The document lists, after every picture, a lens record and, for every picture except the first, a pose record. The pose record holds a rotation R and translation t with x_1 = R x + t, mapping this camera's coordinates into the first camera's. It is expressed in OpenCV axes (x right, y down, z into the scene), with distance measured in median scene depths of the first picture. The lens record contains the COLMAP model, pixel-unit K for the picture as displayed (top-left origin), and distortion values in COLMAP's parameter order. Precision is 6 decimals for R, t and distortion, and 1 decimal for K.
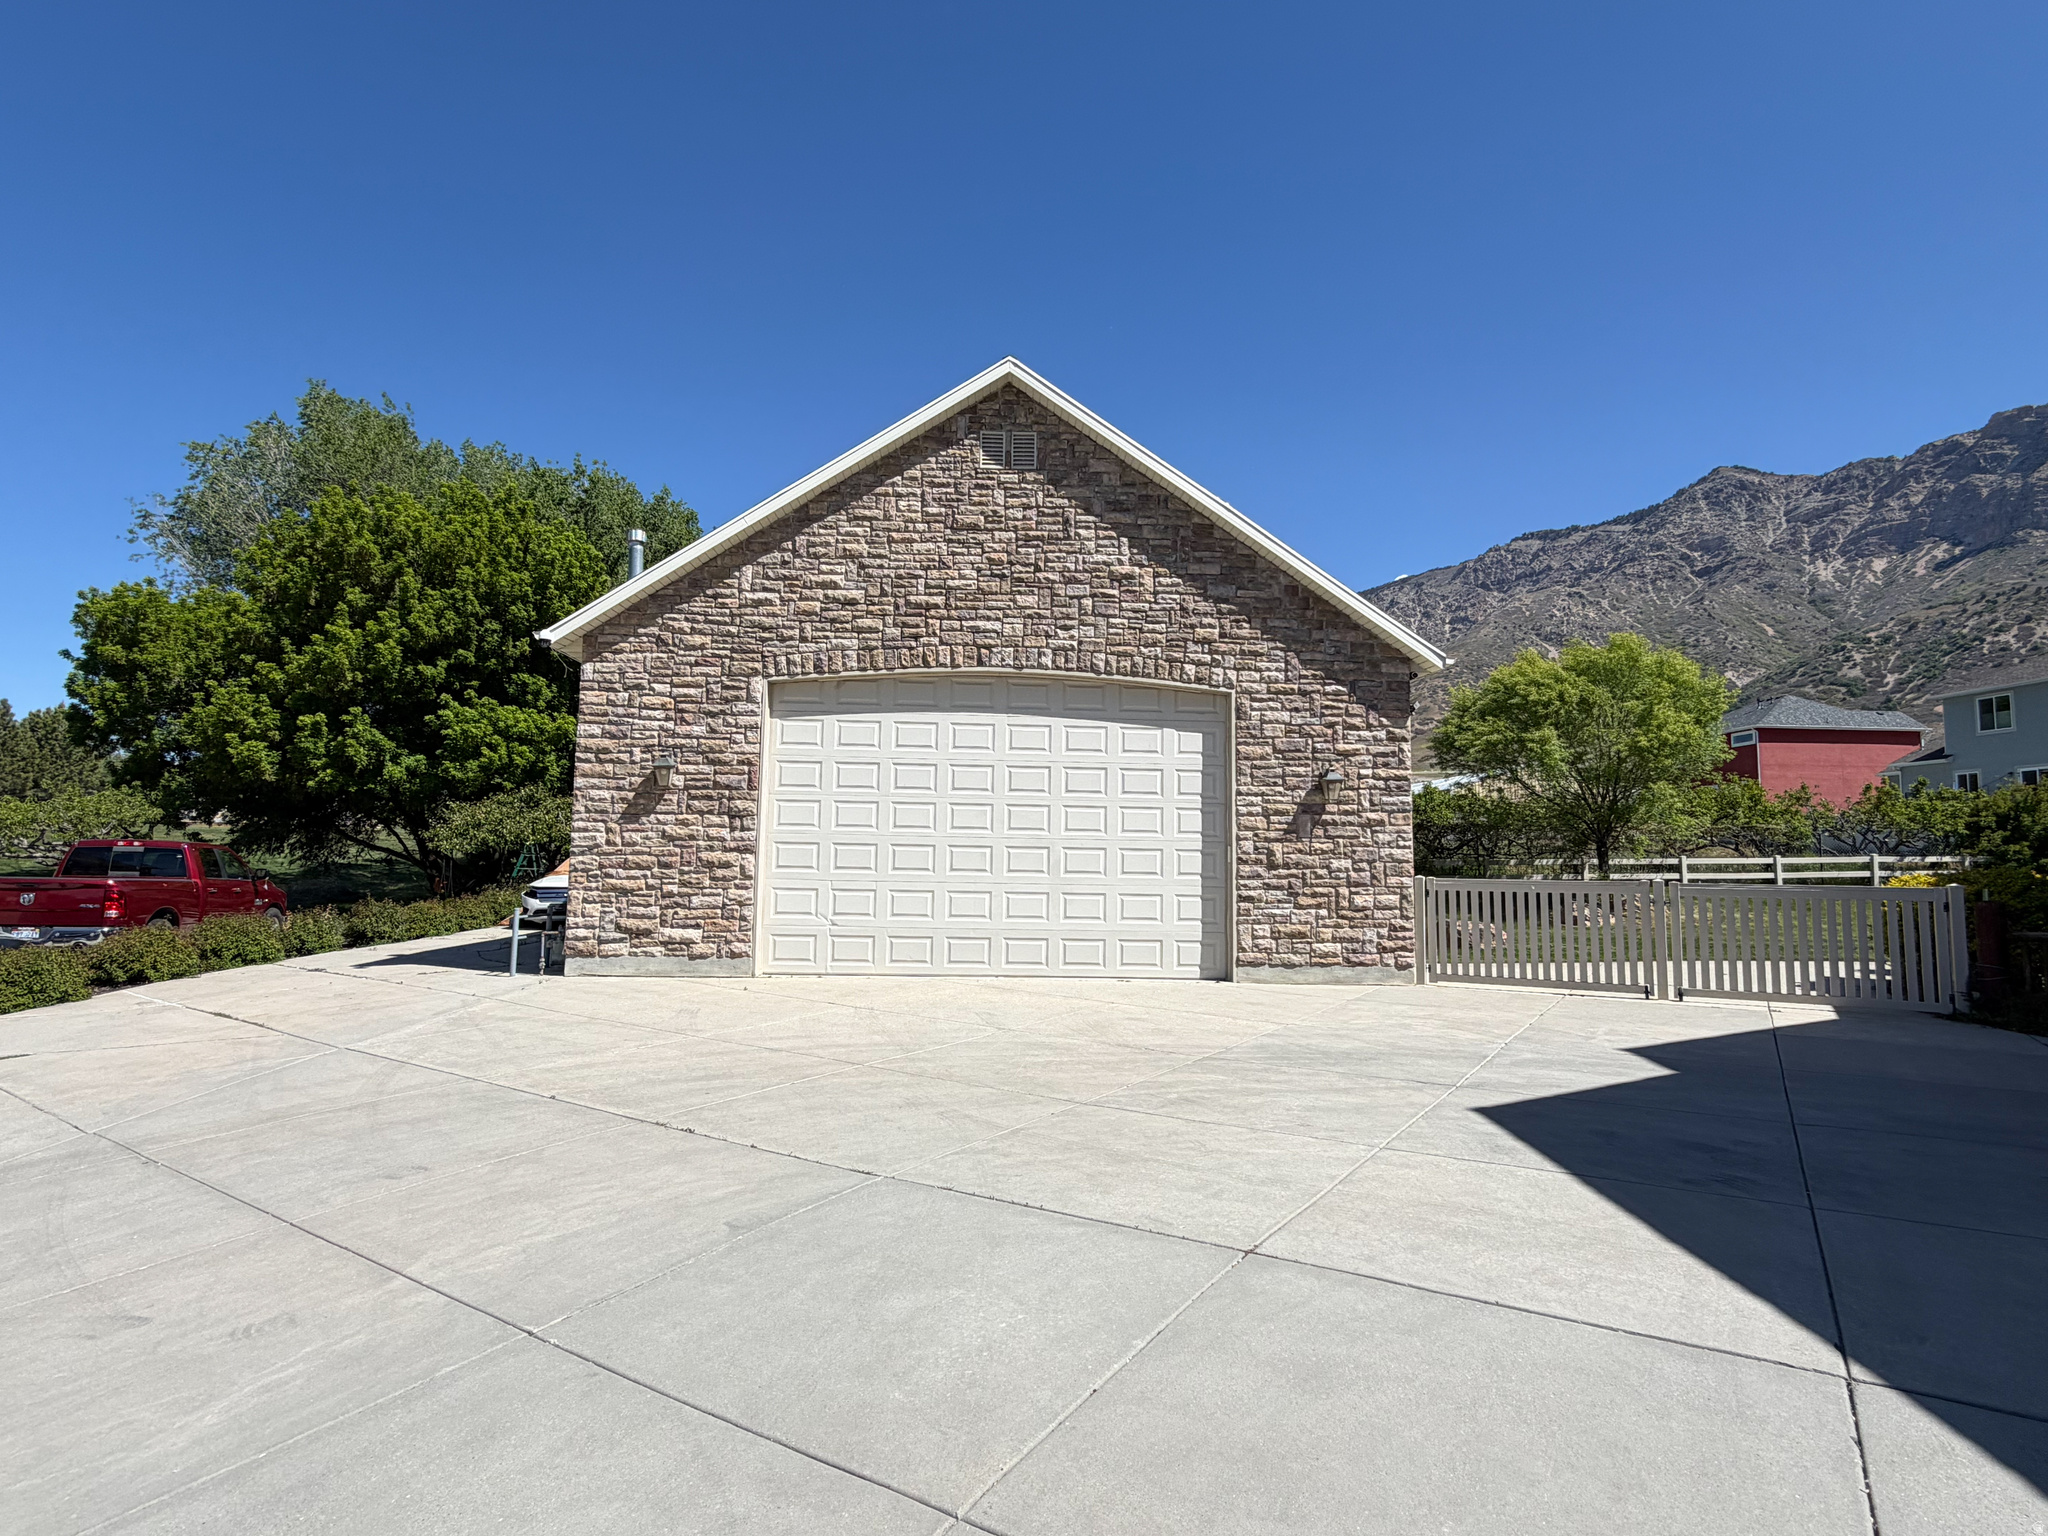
lens RADIAL K [[1063.2, 0, 1025.8], [0, 1063.2, 767.6], [0, 0, 1]] dist [-0.000231, -0.000131]
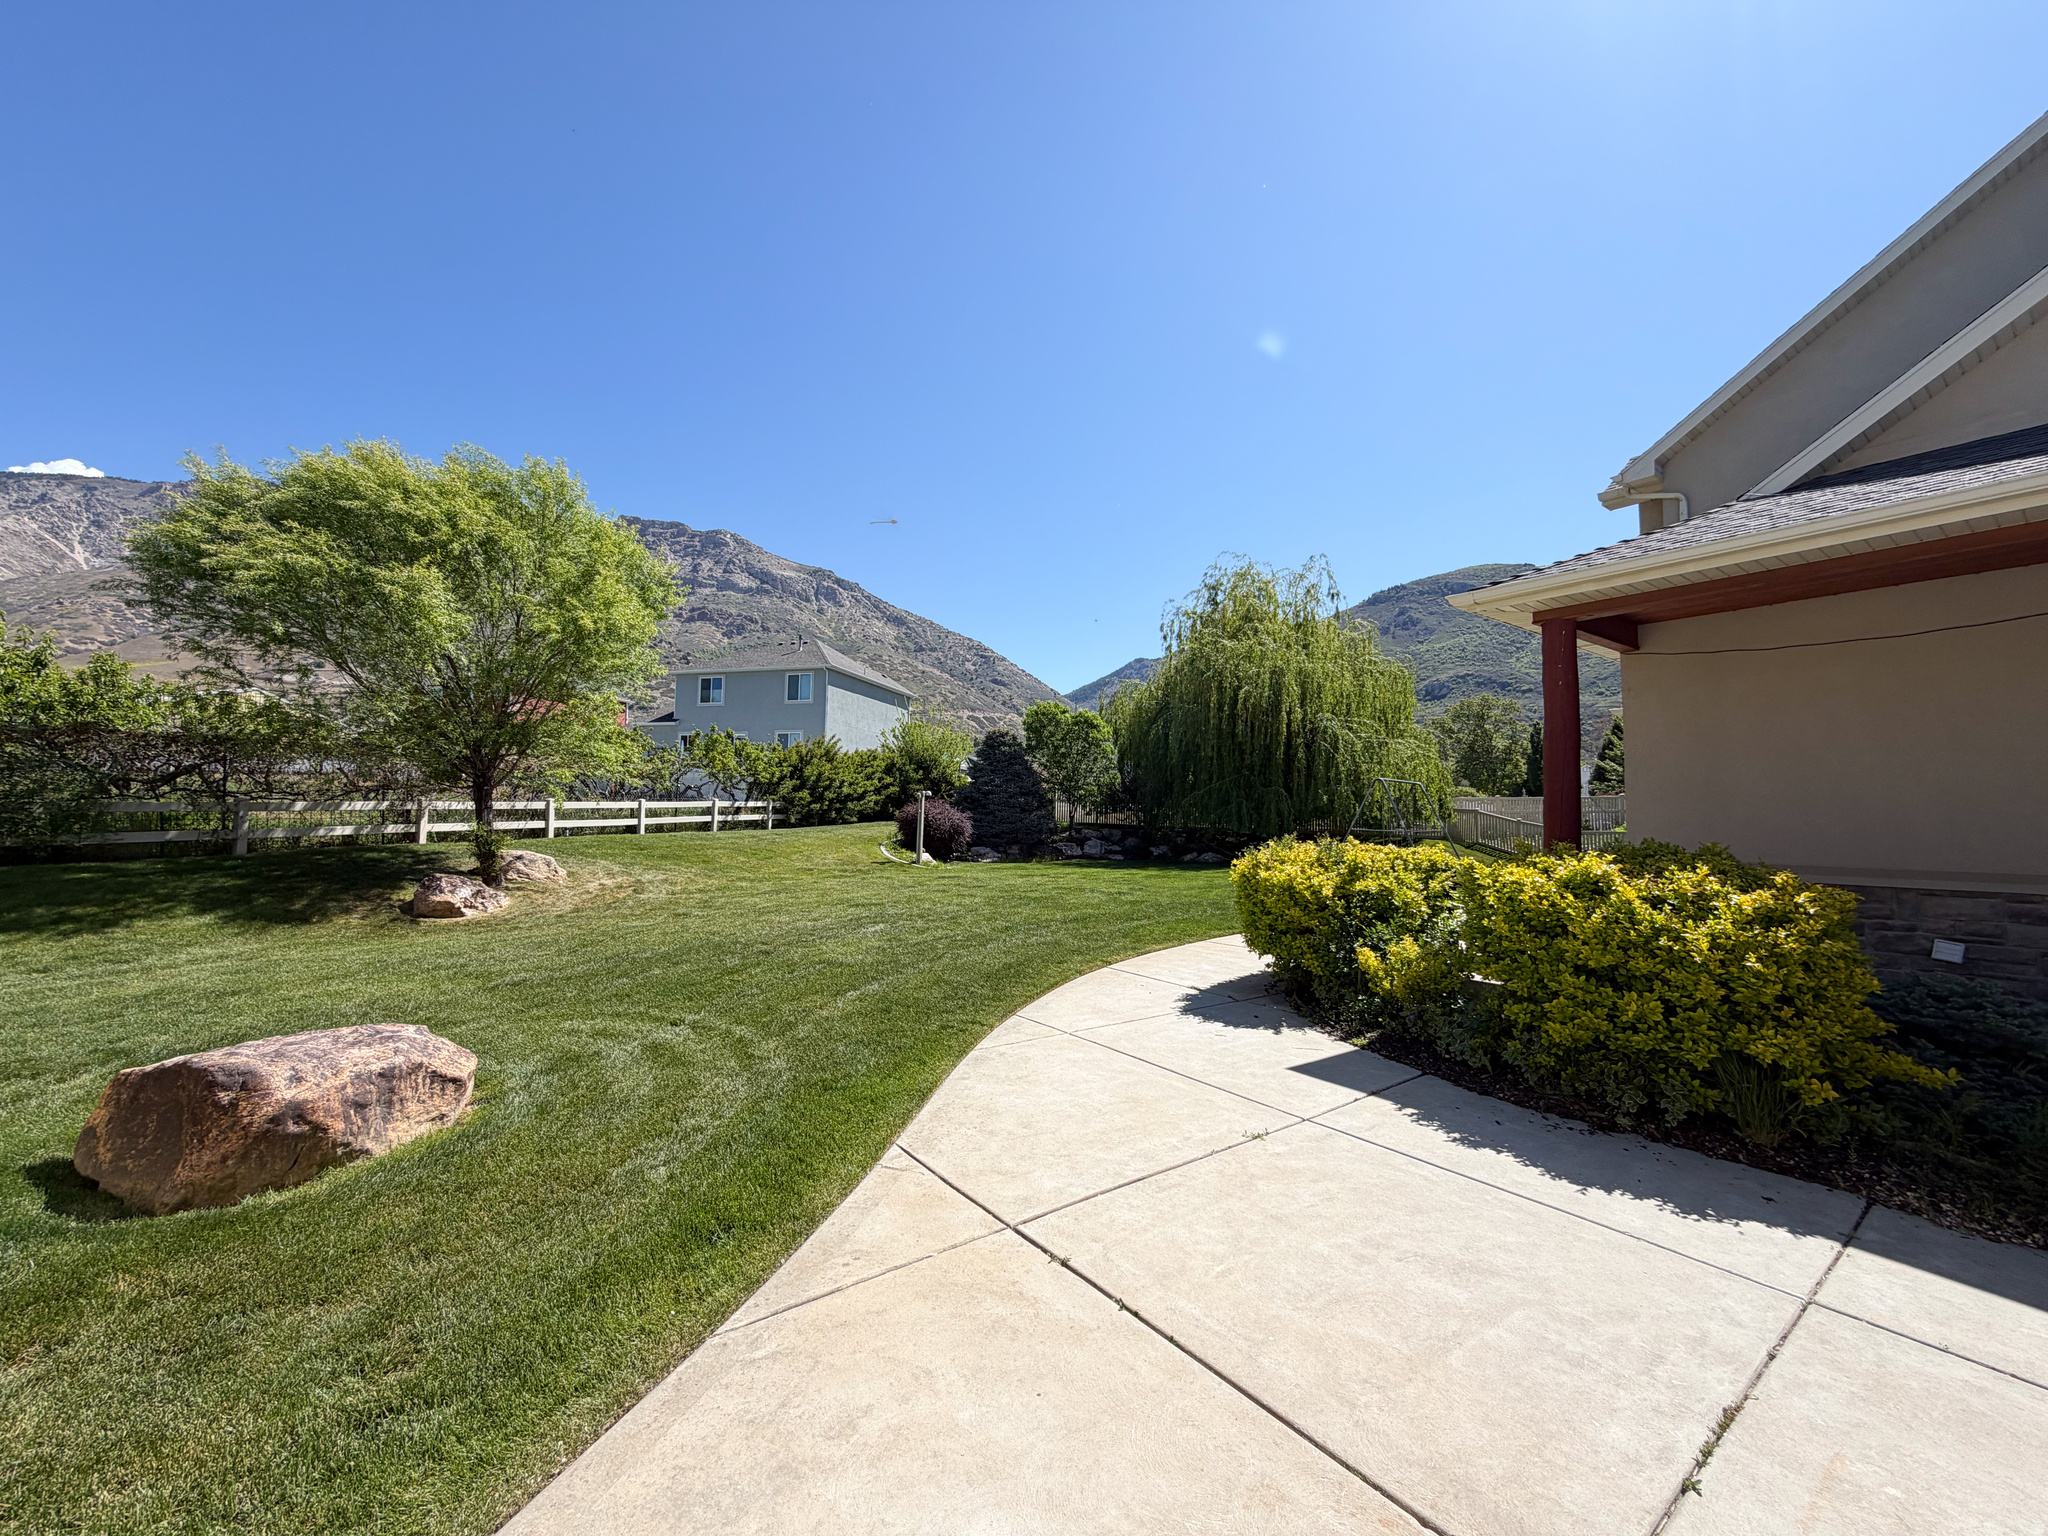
lens RADIAL K [[824.4, 0, 1026.9], [0, 824.4, 758.1], [0, 0, 1]] dist [0.002229, 0.000124]
pose [[0.312410, 0.057835, 0.948185, 0.162055], [-0.082502, 0.996025, -0.033571, 0.046195], [-0.946358, -0.067739, 0.315940, 0.493381]]
